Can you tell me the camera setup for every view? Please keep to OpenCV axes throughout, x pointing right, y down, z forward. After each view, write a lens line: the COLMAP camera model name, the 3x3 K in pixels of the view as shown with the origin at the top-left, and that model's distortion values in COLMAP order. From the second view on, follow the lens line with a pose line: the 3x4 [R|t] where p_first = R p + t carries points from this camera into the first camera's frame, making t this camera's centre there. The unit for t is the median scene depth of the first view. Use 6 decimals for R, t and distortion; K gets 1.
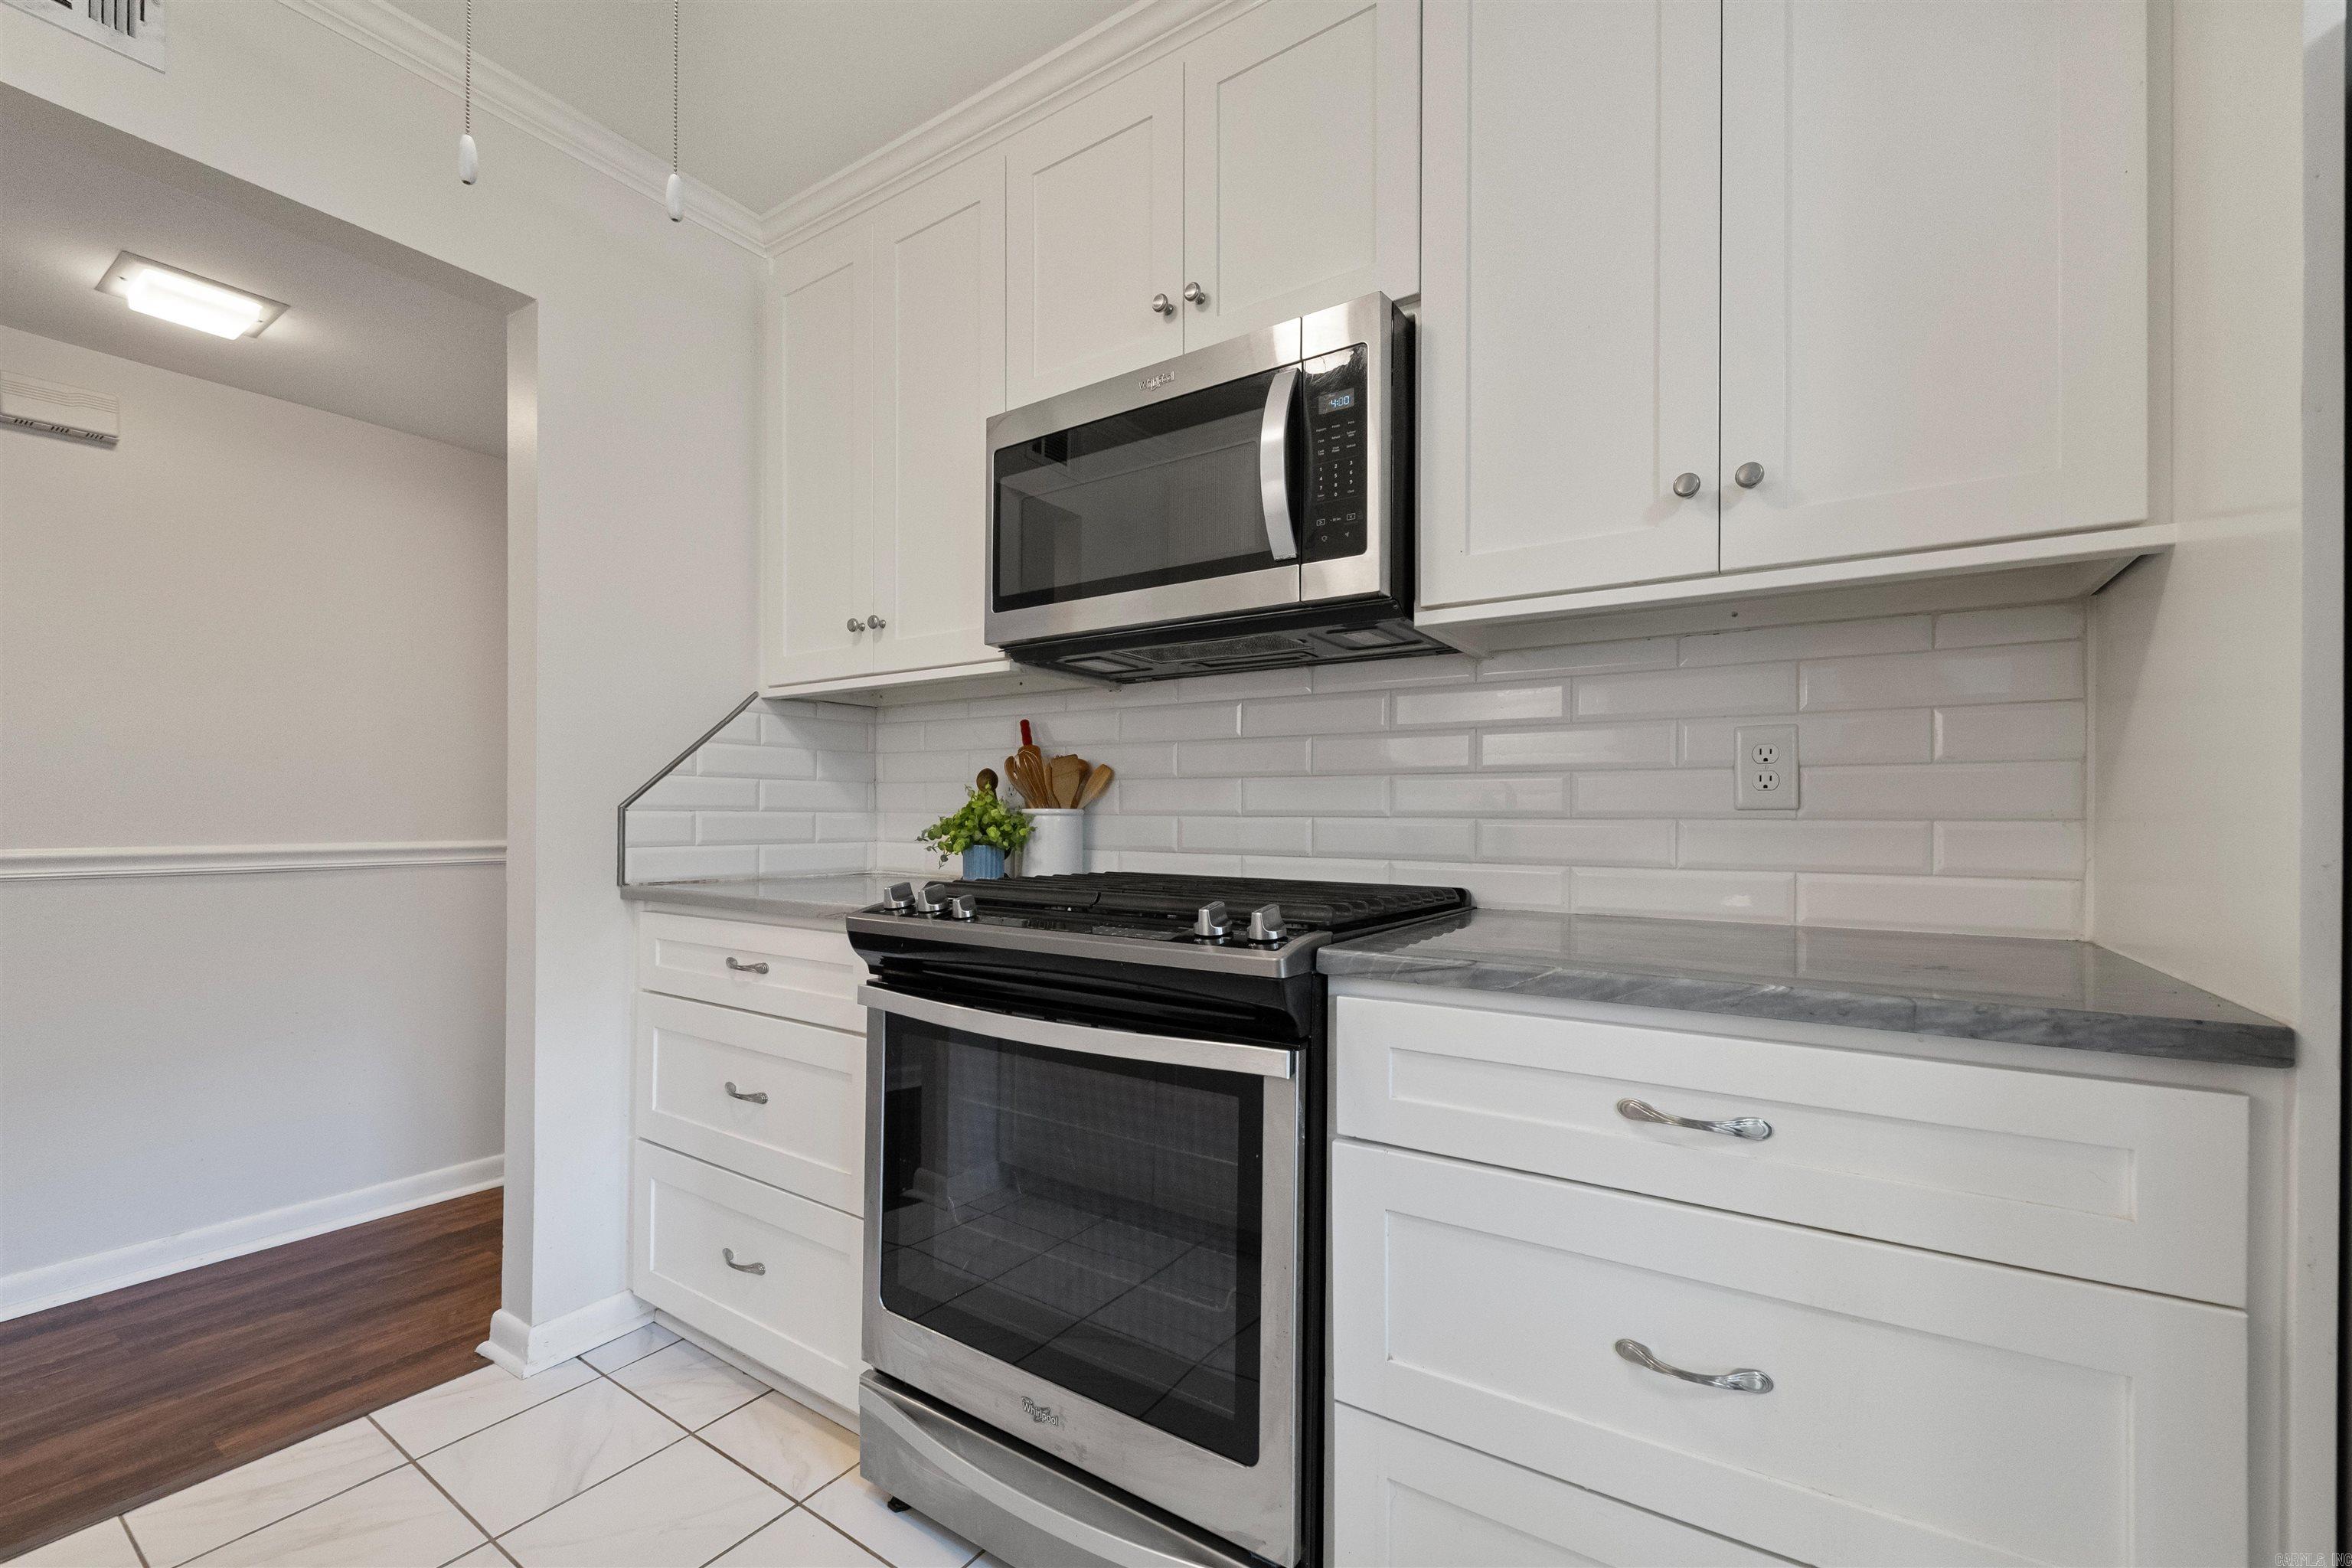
lens RADIAL K [[971.5, 0, 1177.9], [0, 971.5, 820.7], [0, 0, 1]] dist [0.000221, -0.000818]
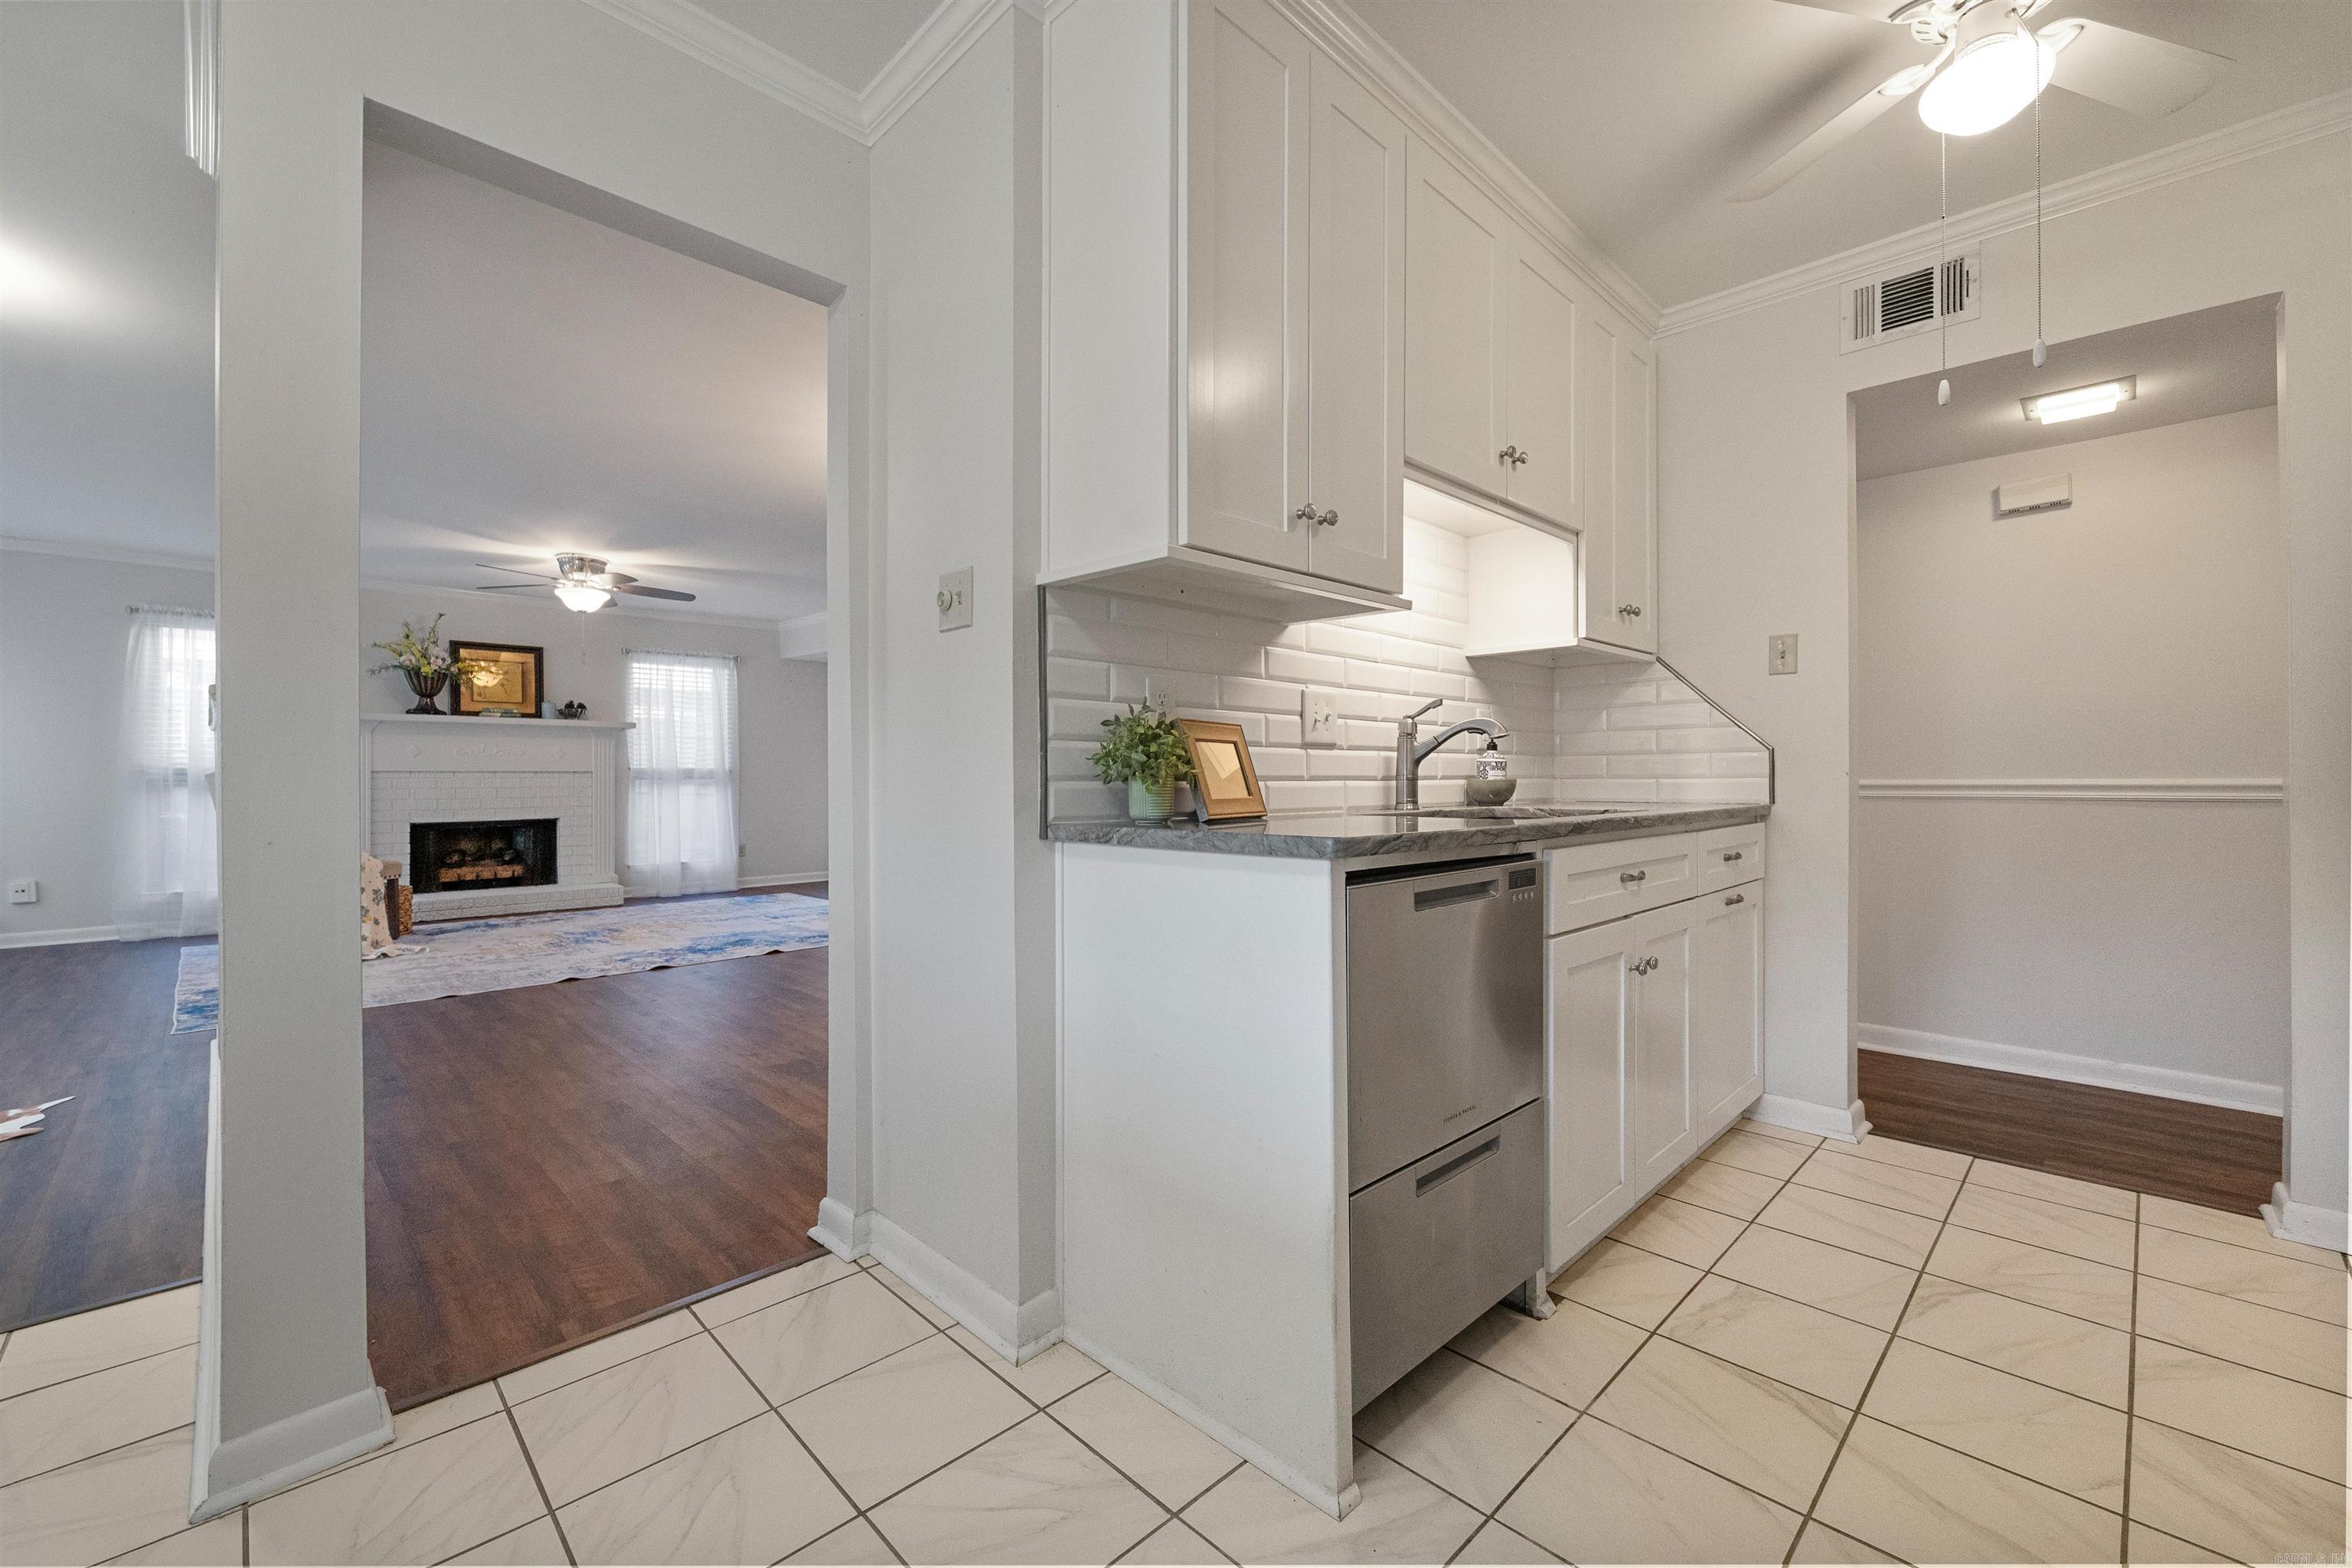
lens RADIAL K [[961.5, 0, 1174.6], [0, 961.5, 778.5], [0, 0, 1]] dist [0.011409, -0.005620]
pose [[-0.192428, -0.001745, -0.981310, 0.774030], [0.000274, 0.999998, -0.001832, 0.037506], [0.981311, -0.000621, -0.192427, -0.061814]]
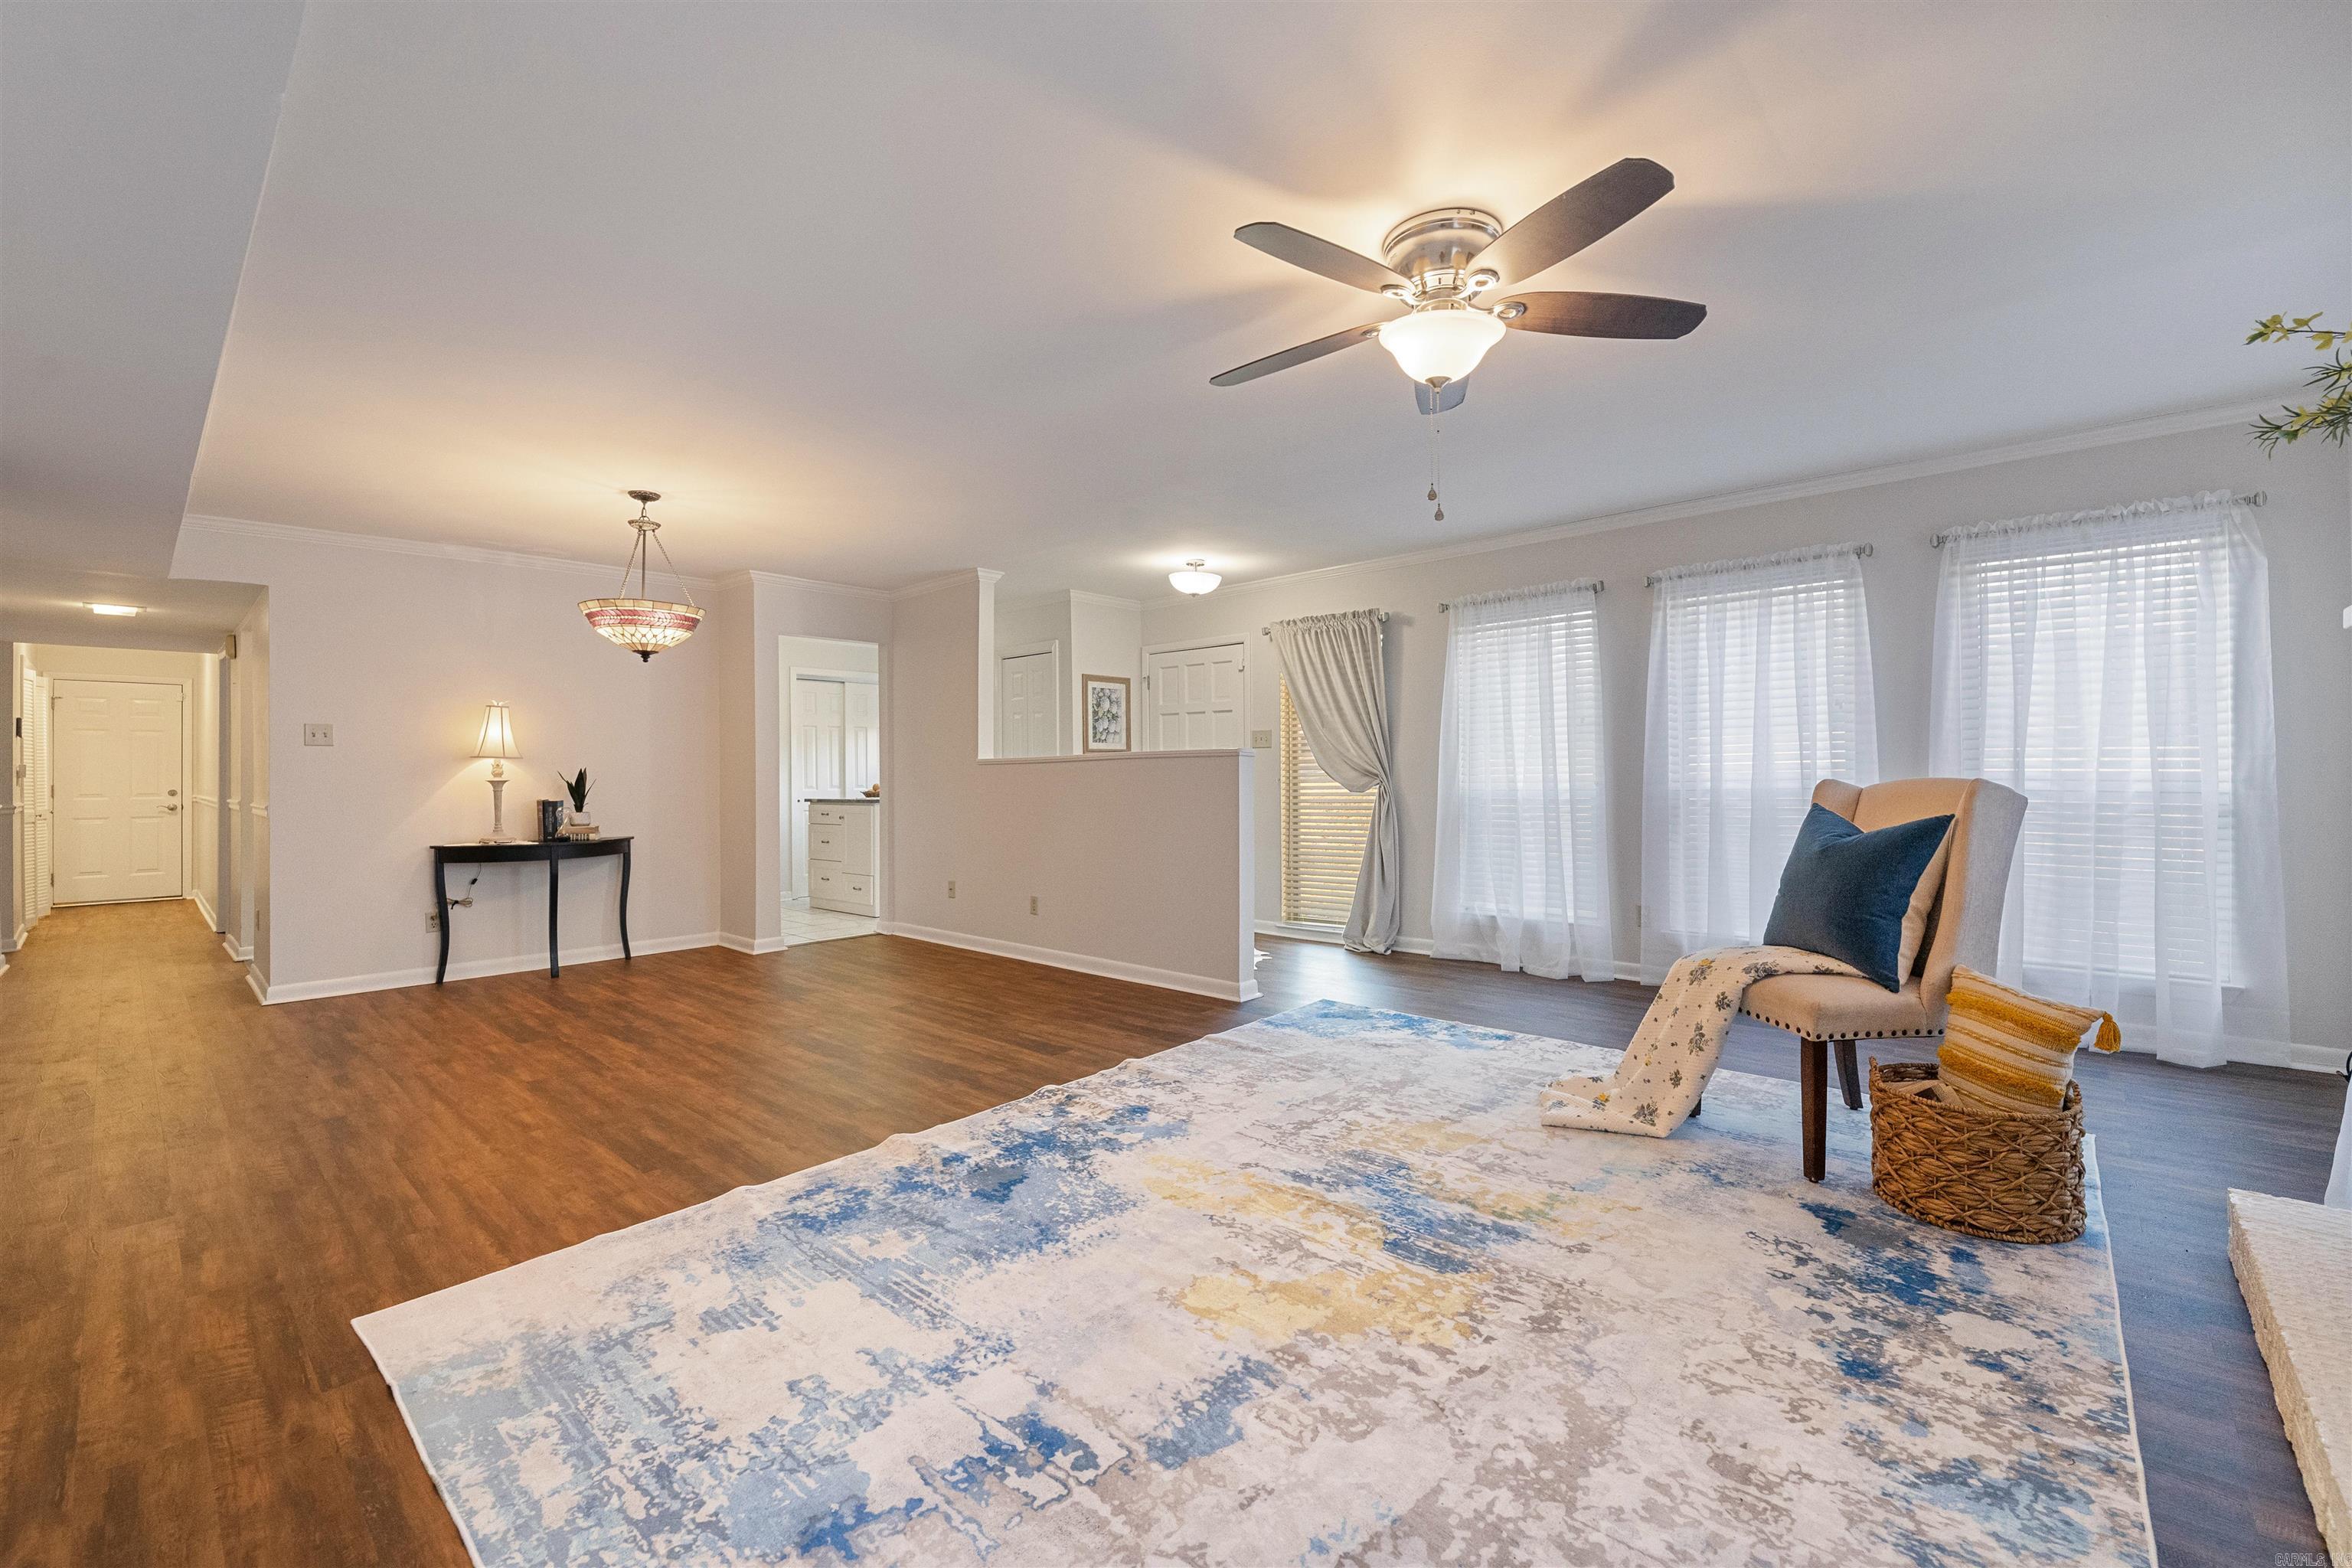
lens RADIAL K [[955.9, 0, 1172.1], [0, 955.9, 772.7], [0, 0, 1]] dist [0.001244, -0.000783]
pose [[0.140752, -0.005395, 0.990030, -3.715274], [0.010000, 0.999942, 0.004027, -0.040036], [-0.989994, 0.009334, 0.140798, -2.714946]]
